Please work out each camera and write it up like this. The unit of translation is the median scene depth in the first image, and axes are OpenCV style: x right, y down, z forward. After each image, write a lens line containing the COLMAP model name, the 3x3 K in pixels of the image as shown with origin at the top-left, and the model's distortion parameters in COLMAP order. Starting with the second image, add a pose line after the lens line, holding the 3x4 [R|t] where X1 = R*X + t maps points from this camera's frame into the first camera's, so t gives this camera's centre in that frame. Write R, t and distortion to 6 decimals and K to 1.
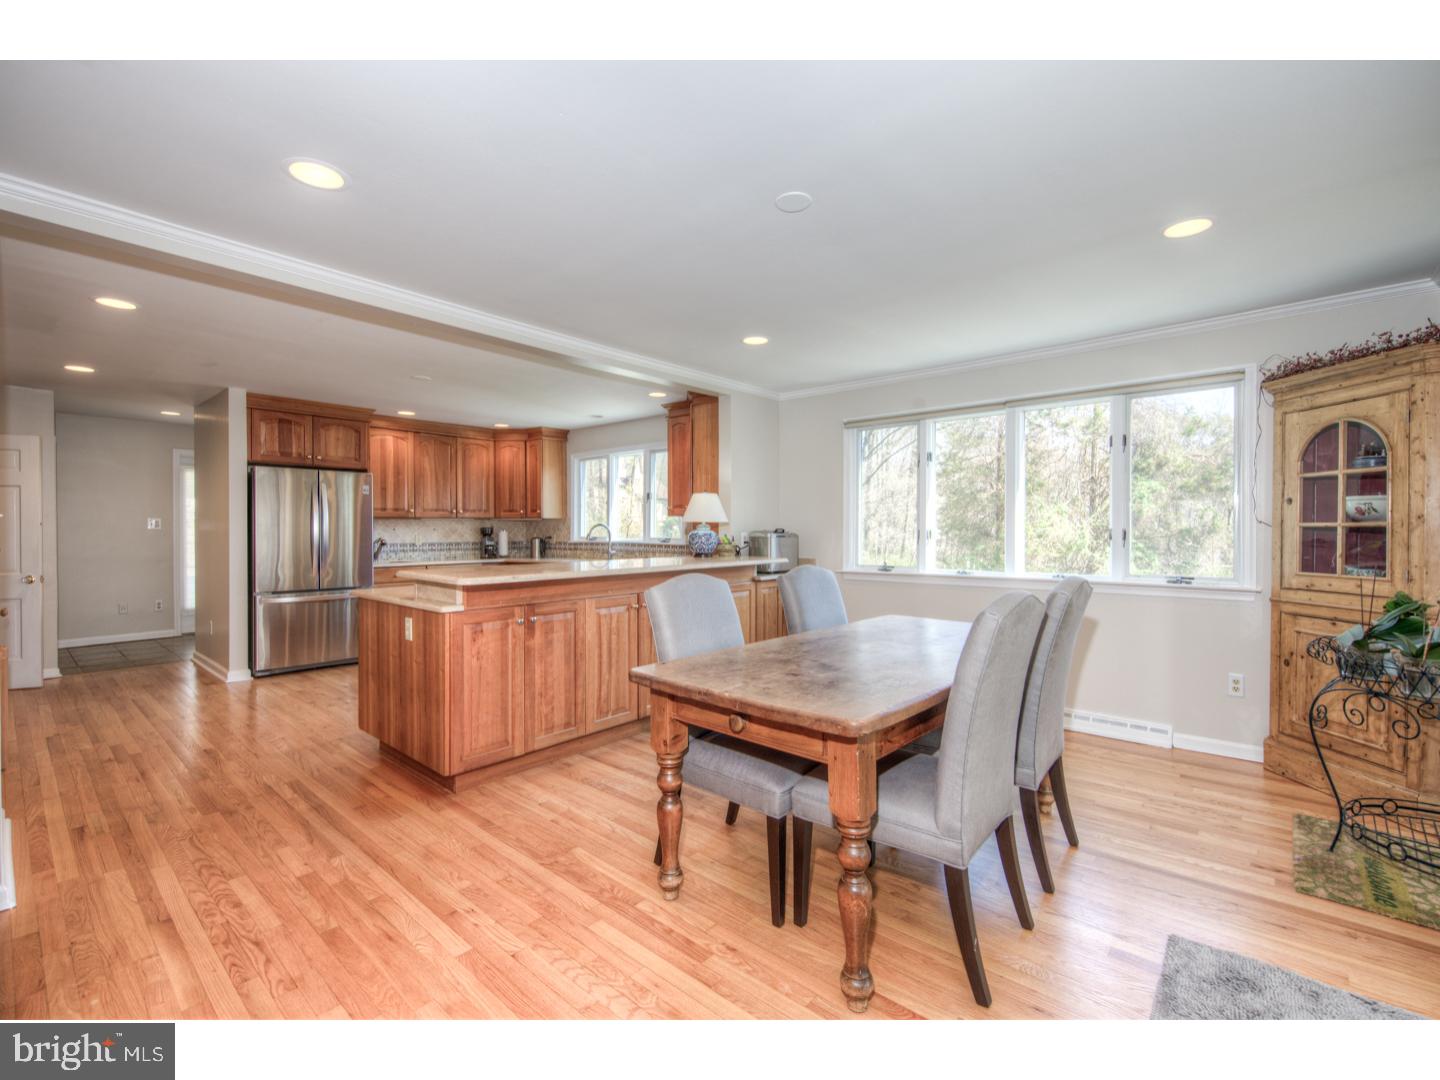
lens RADIAL K [[614.9, 0, 725.9], [0, 614.9, 529.7], [0, 0, 1]] dist [0.007926, -0.000298]
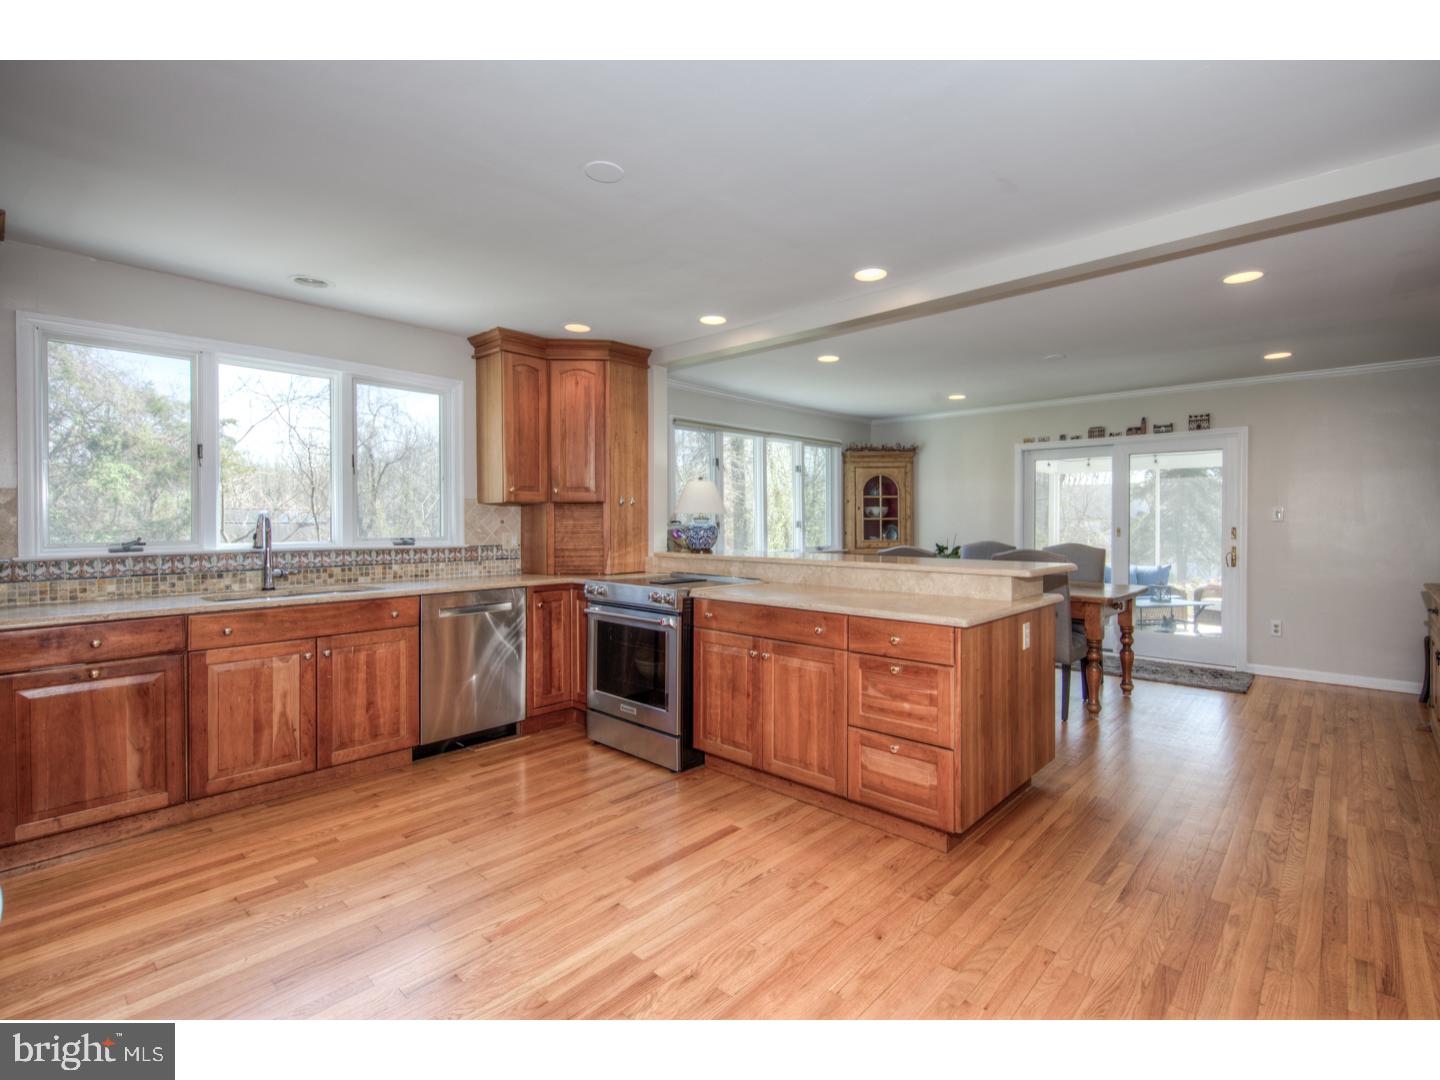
lens RADIAL K [[646.1, 0, 746.6], [0, 646.1, 528.8], [0, 0, 1]] dist [0.020411, -0.004535]
pose [[0.038852, -0.012812, 0.999163, -0.707460], [0.002974, 0.999915, 0.012706, -0.001653], [-0.999241, 0.002477, 0.038887, 0.665407]]
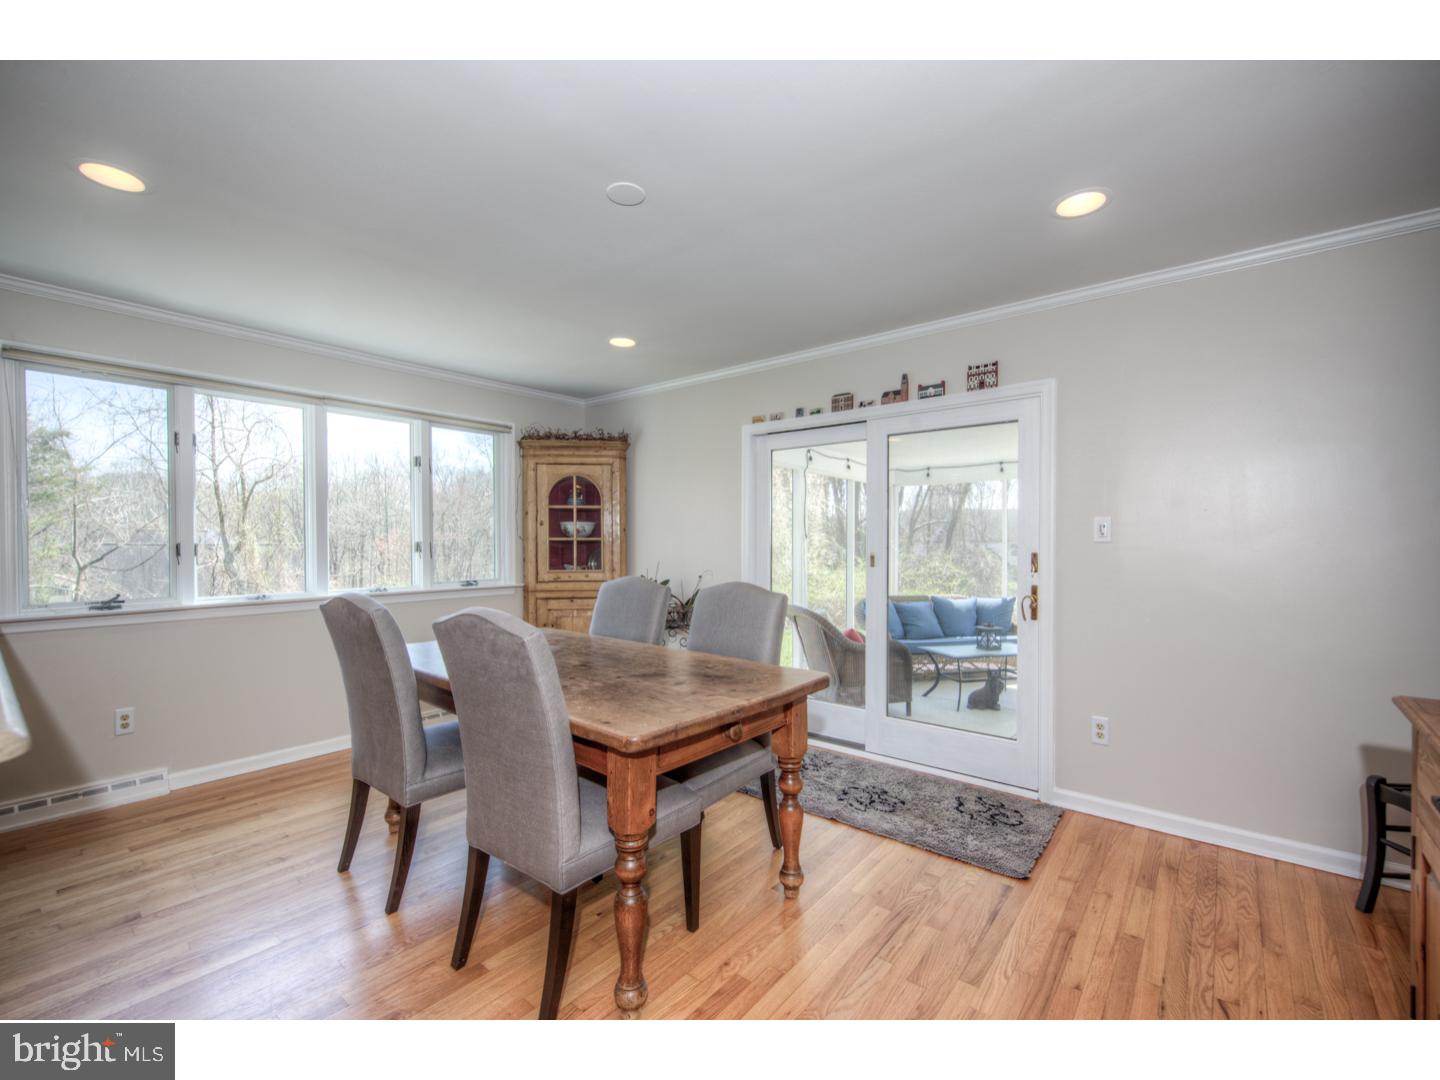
lens RADIAL K [[614.9, 0, 708.7], [0, 614.9, 547.8], [0, 0, 1]] dist [0.007926, -0.000298]
pose [[-0.008794, -0.008509, 0.999925, -0.293814], [0.001582, 0.999962, 0.008523, 0.000513], [-0.999960, 0.001656, -0.008780, 0.310538]]
